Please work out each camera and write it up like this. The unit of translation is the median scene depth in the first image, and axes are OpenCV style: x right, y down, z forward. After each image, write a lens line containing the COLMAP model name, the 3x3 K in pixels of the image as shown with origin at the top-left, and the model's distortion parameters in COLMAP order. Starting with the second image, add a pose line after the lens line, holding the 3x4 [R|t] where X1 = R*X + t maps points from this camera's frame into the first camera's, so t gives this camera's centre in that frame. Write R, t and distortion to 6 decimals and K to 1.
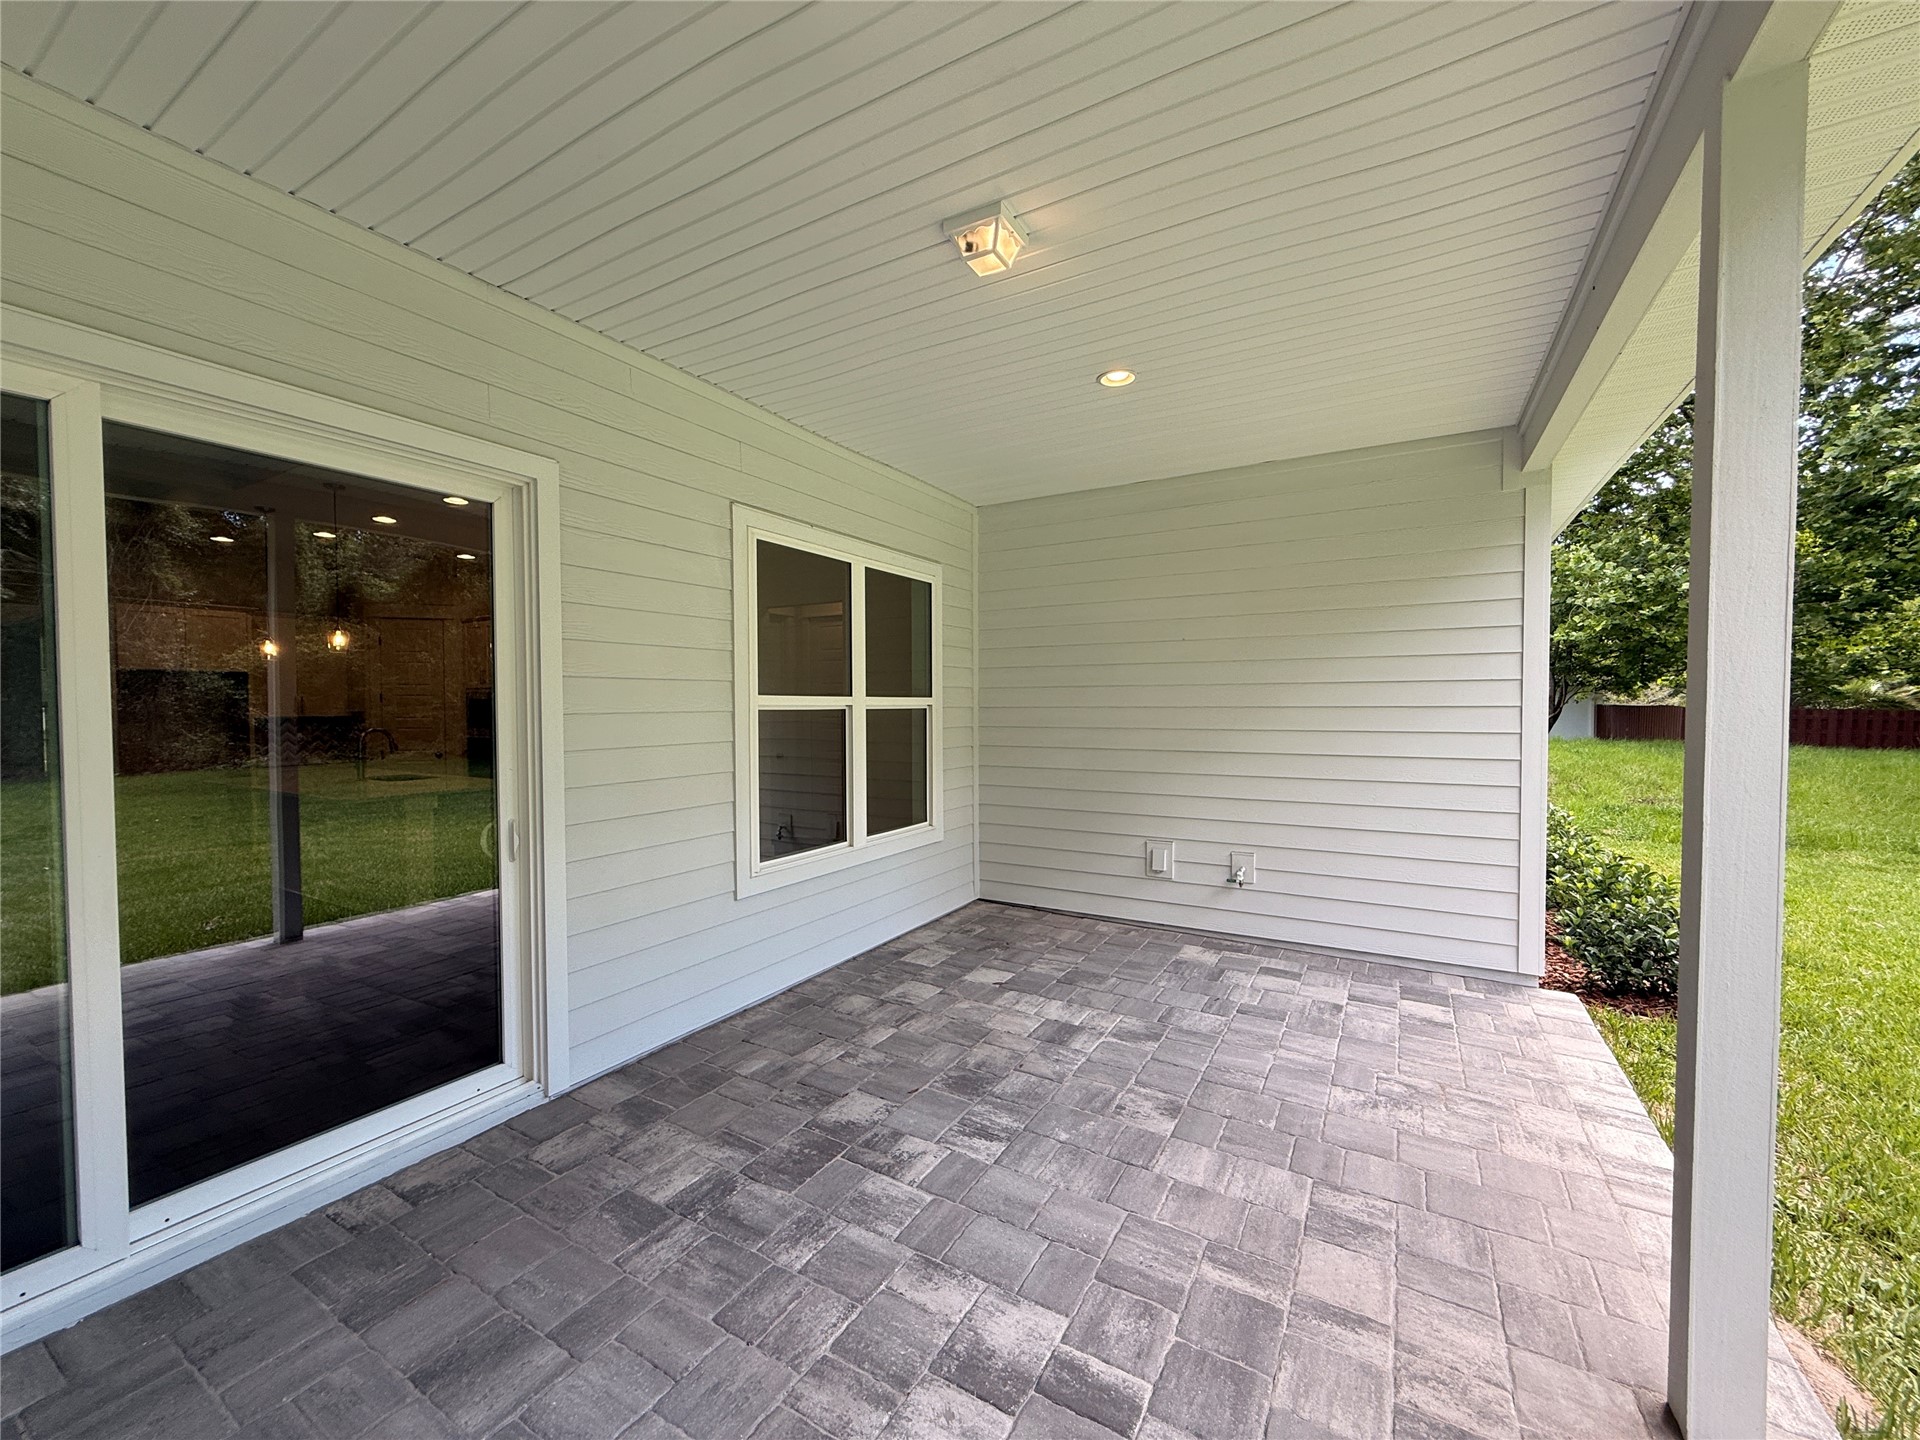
lens RADIAL K [[763.7, 0, 953.7], [0, 763.7, 726.7], [0, 0, 1]] dist [-0.001415, 0.000247]
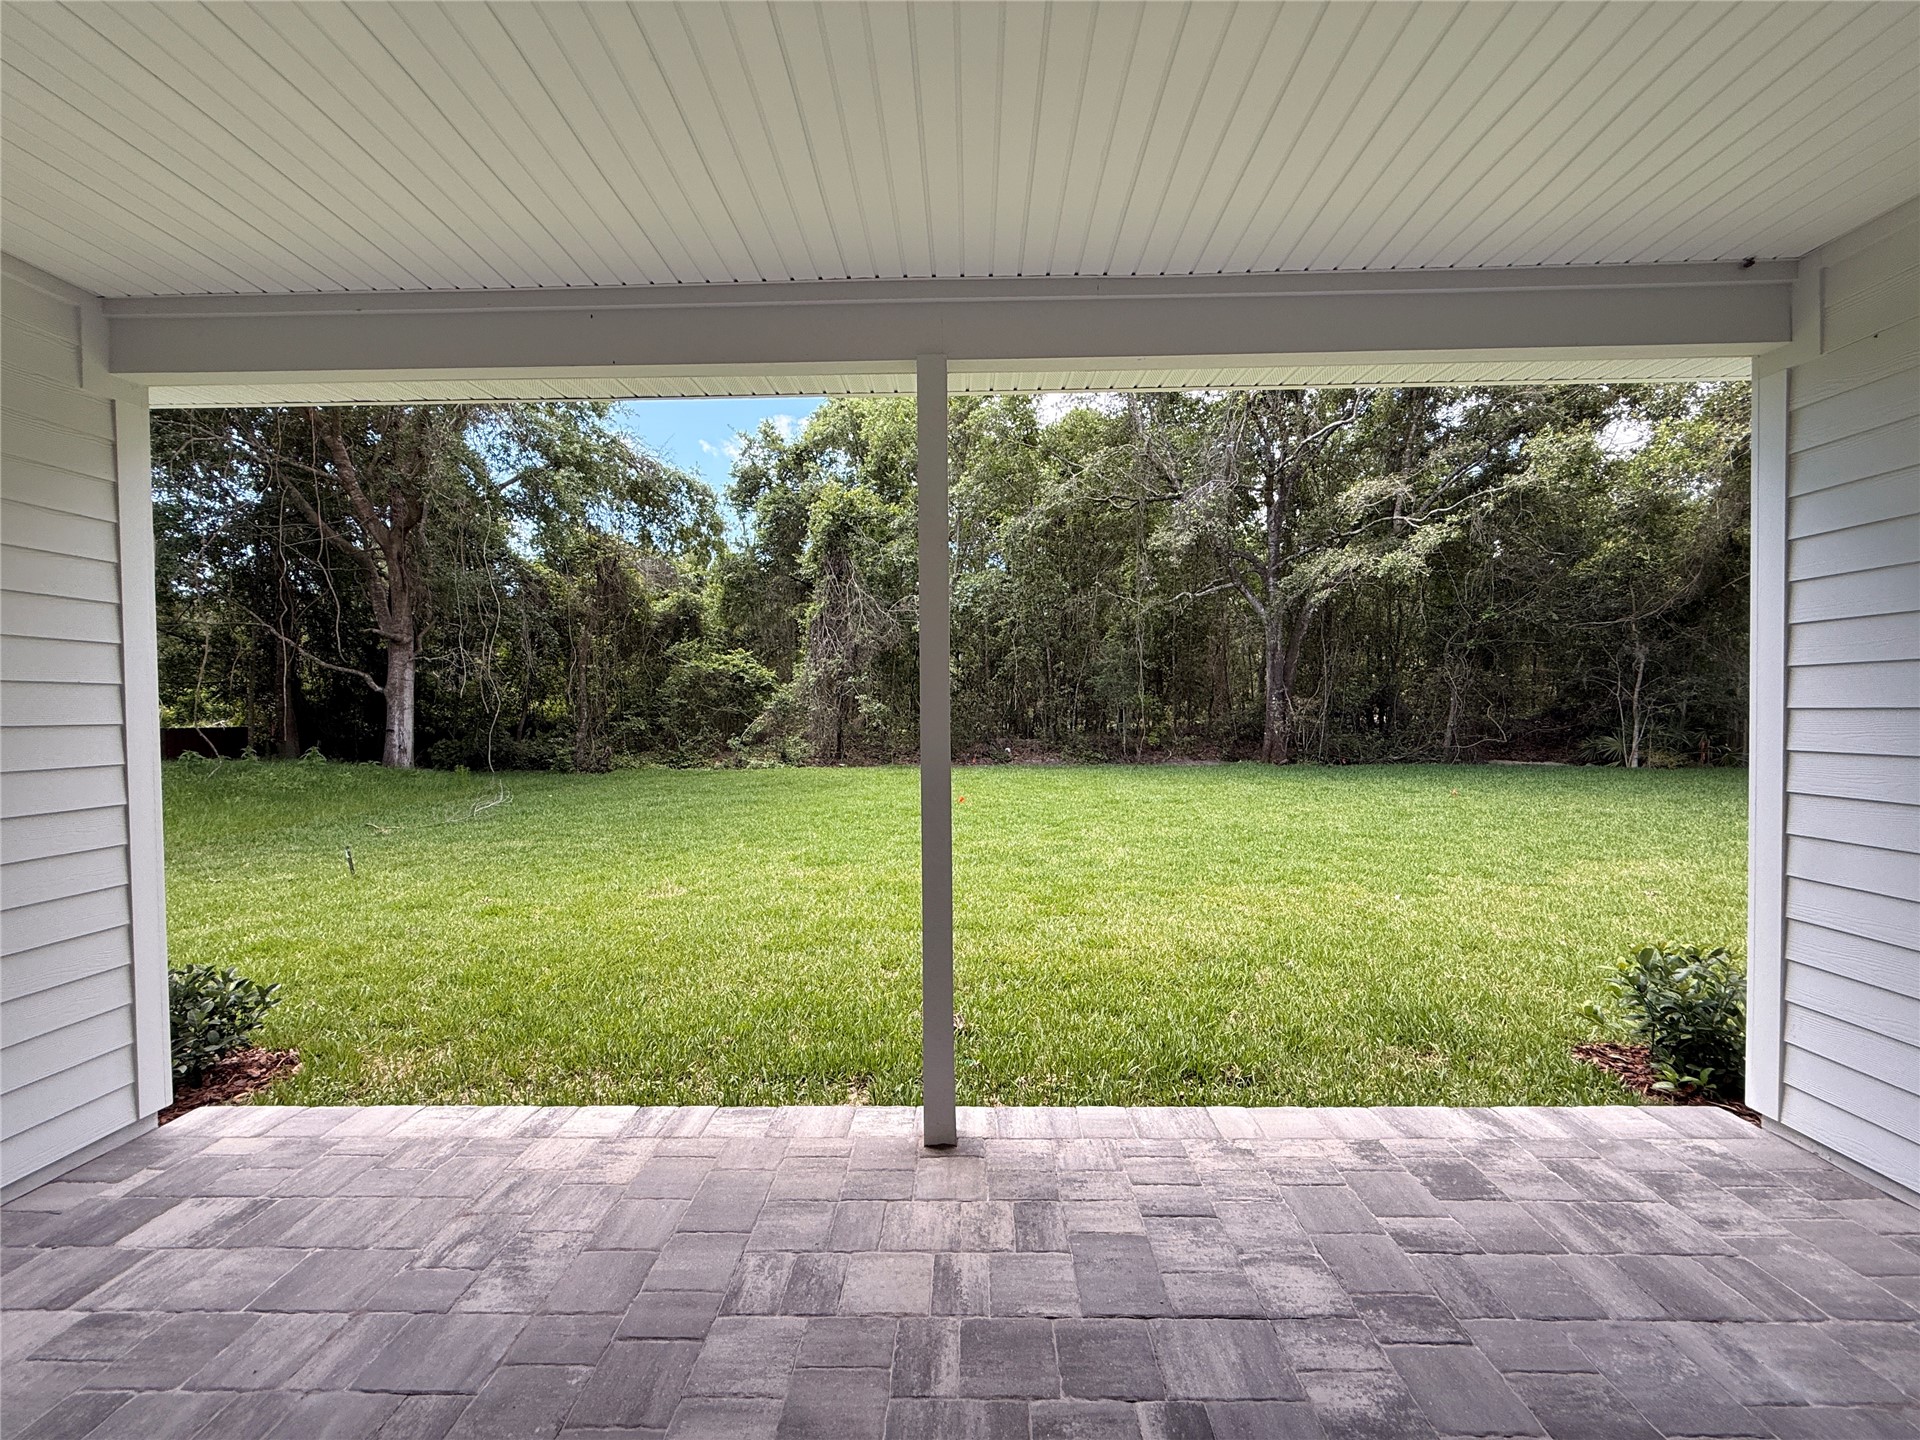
lens RADIAL K [[763.7, 0, 956.5], [0, 763.7, 721.2], [0, 0, 1]] dist [-0.001415, 0.000247]
pose [[-0.489813, -0.002264, 0.871824, -0.302473], [0.037993, 0.998991, 0.023940, -0.027584], [-0.870999, 0.044850, -0.489233, 1.031905]]
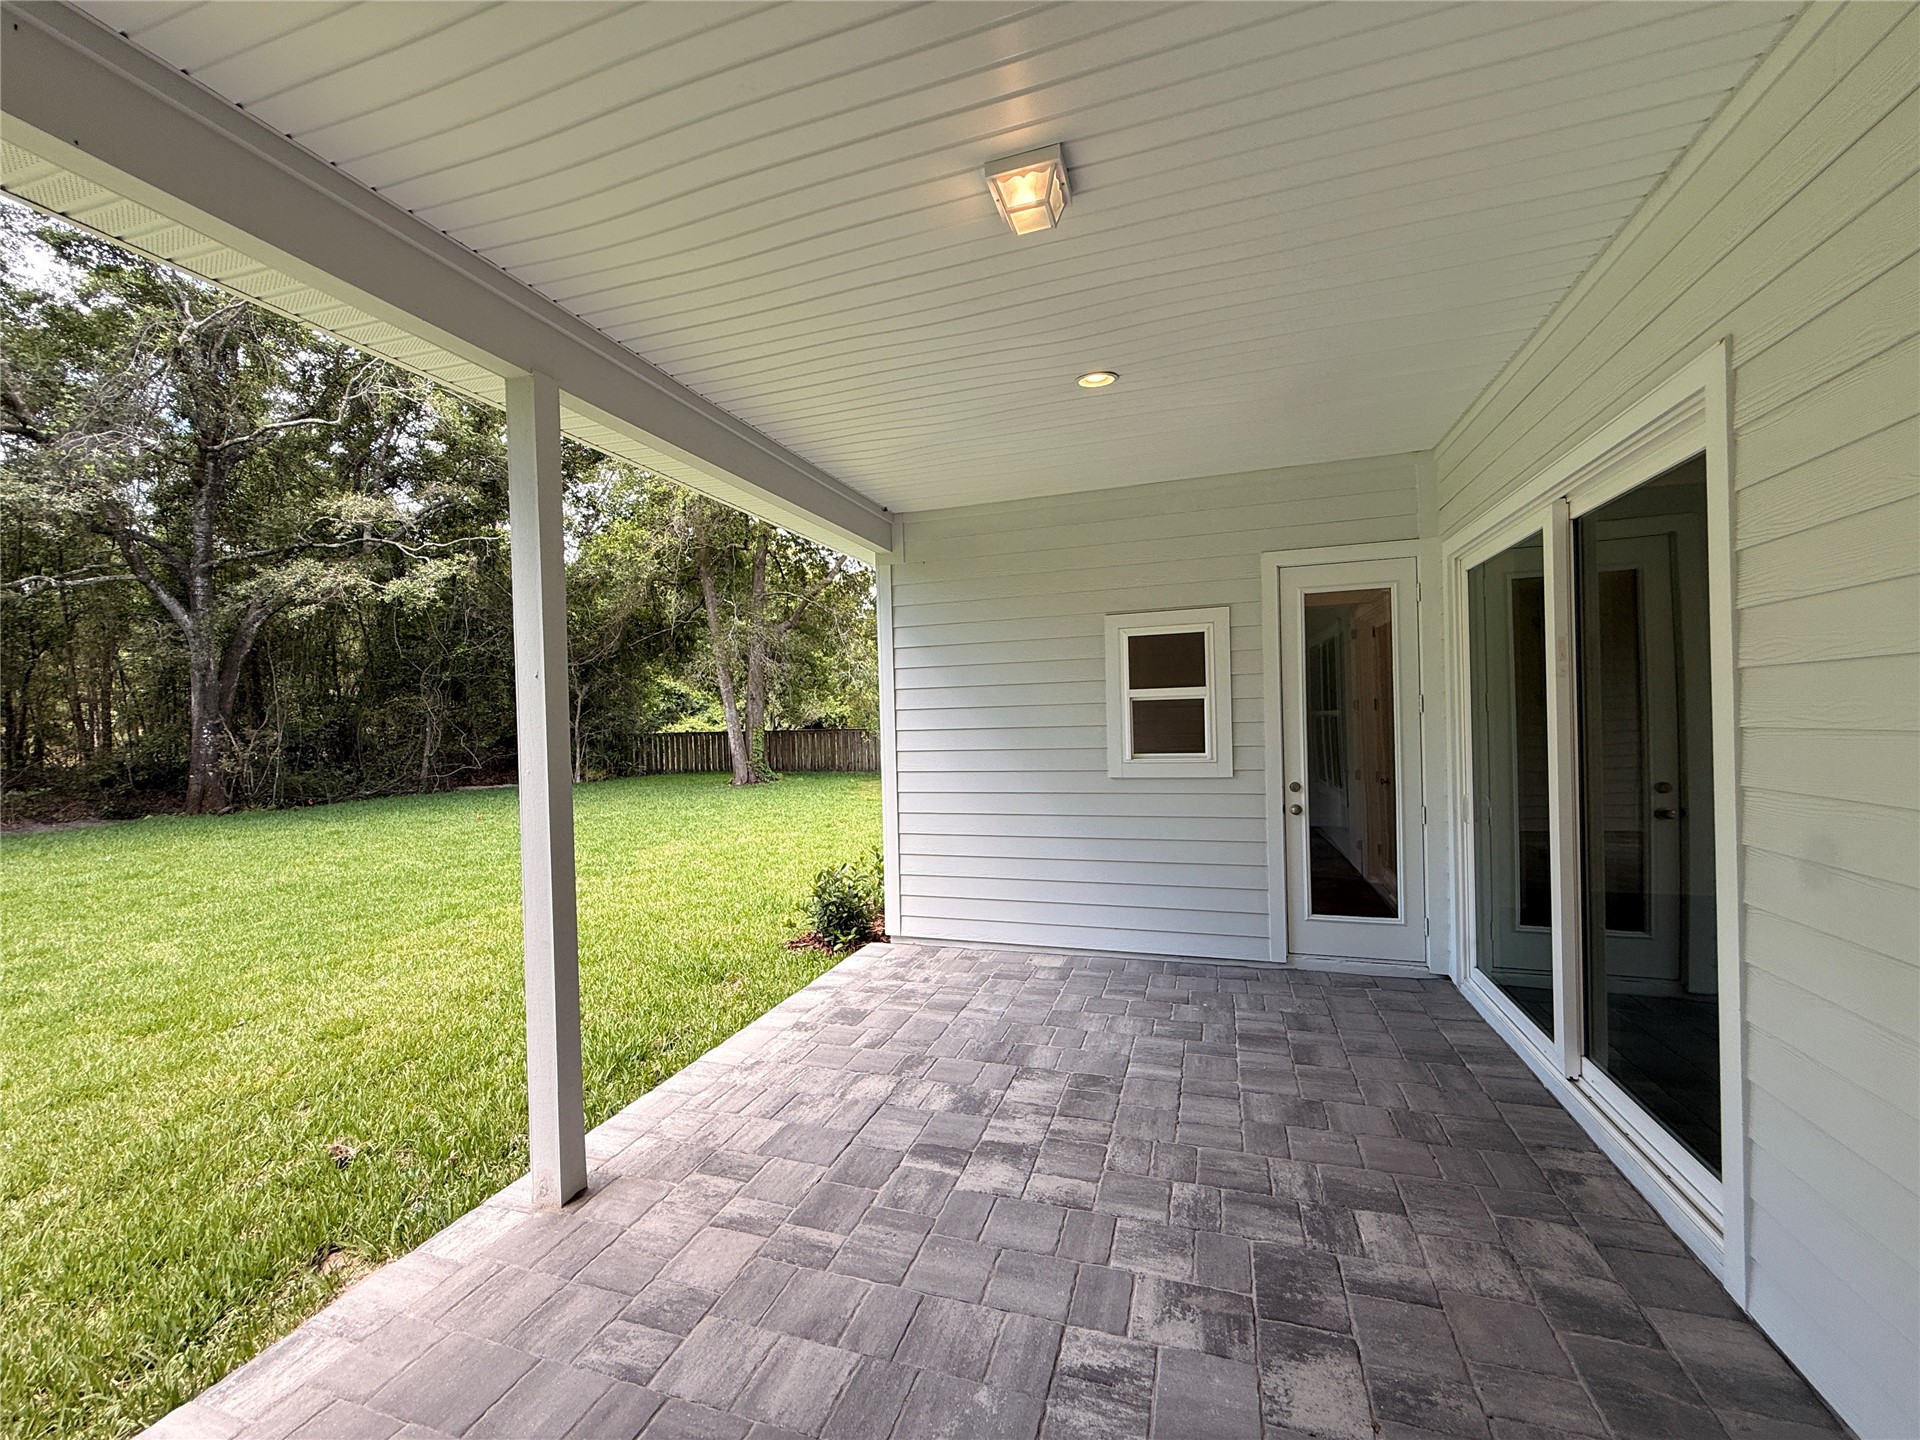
lens RADIAL K [[763.7, 0, 957.3], [0, 763.7, 721.7], [0, 0, 1]] dist [-0.001415, 0.000247]
pose [[-0.977600, 0.032514, -0.207944, 0.278669], [0.026340, 0.999128, 0.032391, -0.062238], [0.208815, 0.026188, -0.977604, 1.597774]]
